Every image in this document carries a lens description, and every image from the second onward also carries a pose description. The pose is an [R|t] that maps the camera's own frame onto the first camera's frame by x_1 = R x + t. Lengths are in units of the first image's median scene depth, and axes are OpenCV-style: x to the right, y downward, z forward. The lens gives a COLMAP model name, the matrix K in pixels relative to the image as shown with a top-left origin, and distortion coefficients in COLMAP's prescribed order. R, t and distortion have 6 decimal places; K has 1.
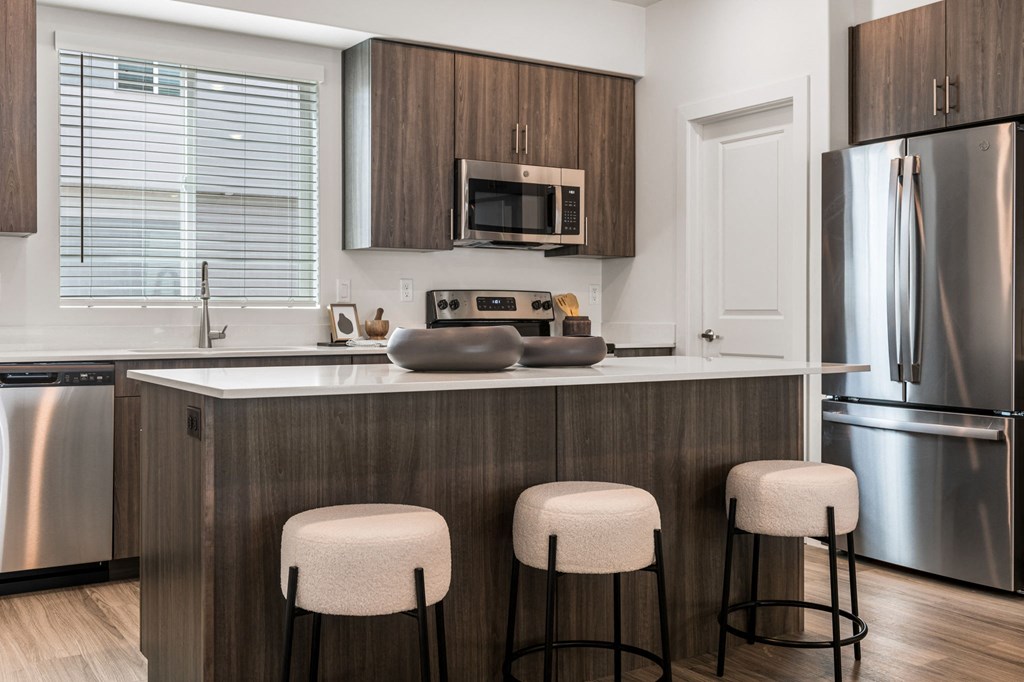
lens RADIAL K [[1043.9, 0, 510.6], [0, 1043.9, 309.2], [0, 0, 1]] dist [-0.006708, 0.001291]
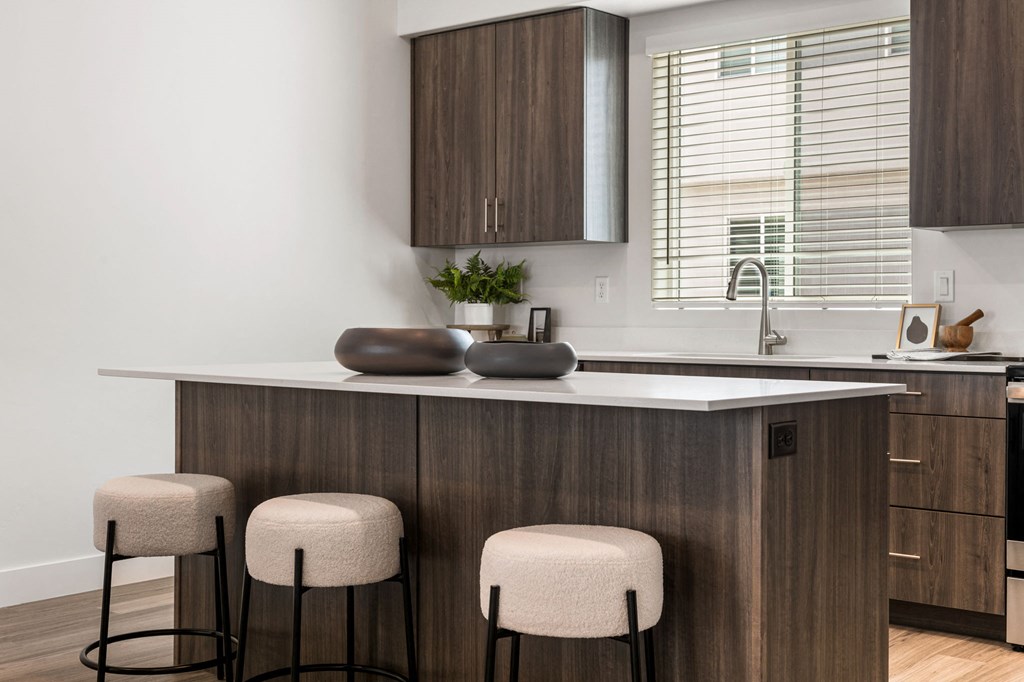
lens RADIAL K [[1309.8, 0, 512.0], [0, 1309.8, 341.0], [0, 0, 1]] dist [0.033972, 0.030360]
pose [[0.306486, 0.019902, -0.951667, 1.002940], [0.000087, 0.999781, 0.020937, 0.002848], [0.951875, -0.006500, 0.306417, 0.642228]]
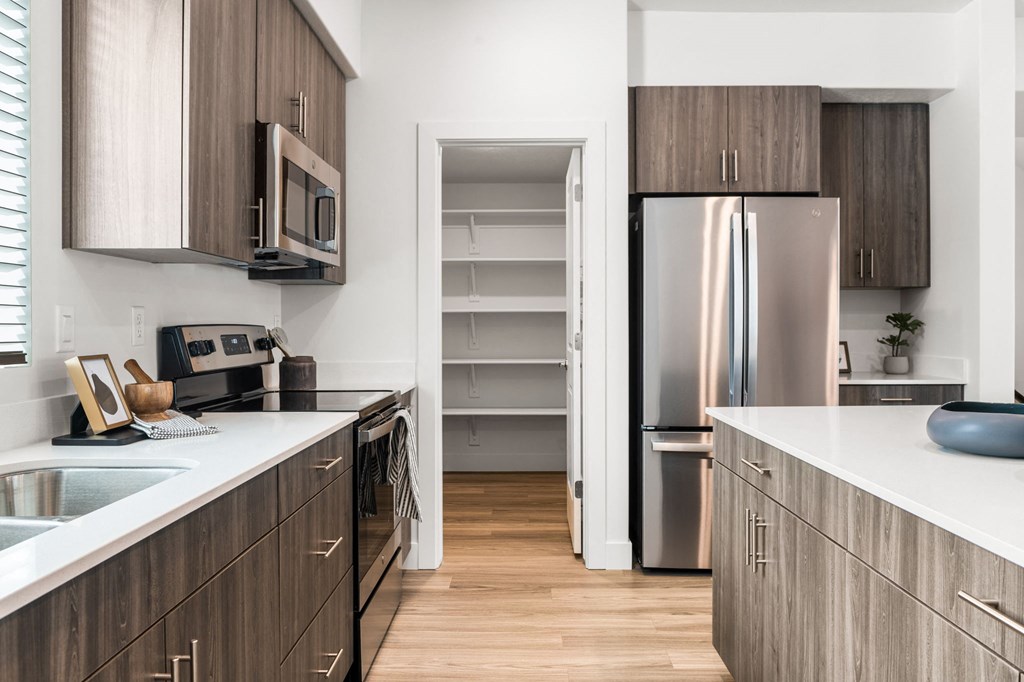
lens RADIAL K [[727.5, 0, 513.0], [0, 727.5, 324.5], [0, 0, 1]] dist [-0.008272, -0.003506]
pose [[0.532525, -0.000339, 0.846414, -0.361672], [0.000355, 1.000000, 0.000177, -0.020181], [-0.846414, 0.000206, 0.532525, 0.660609]]
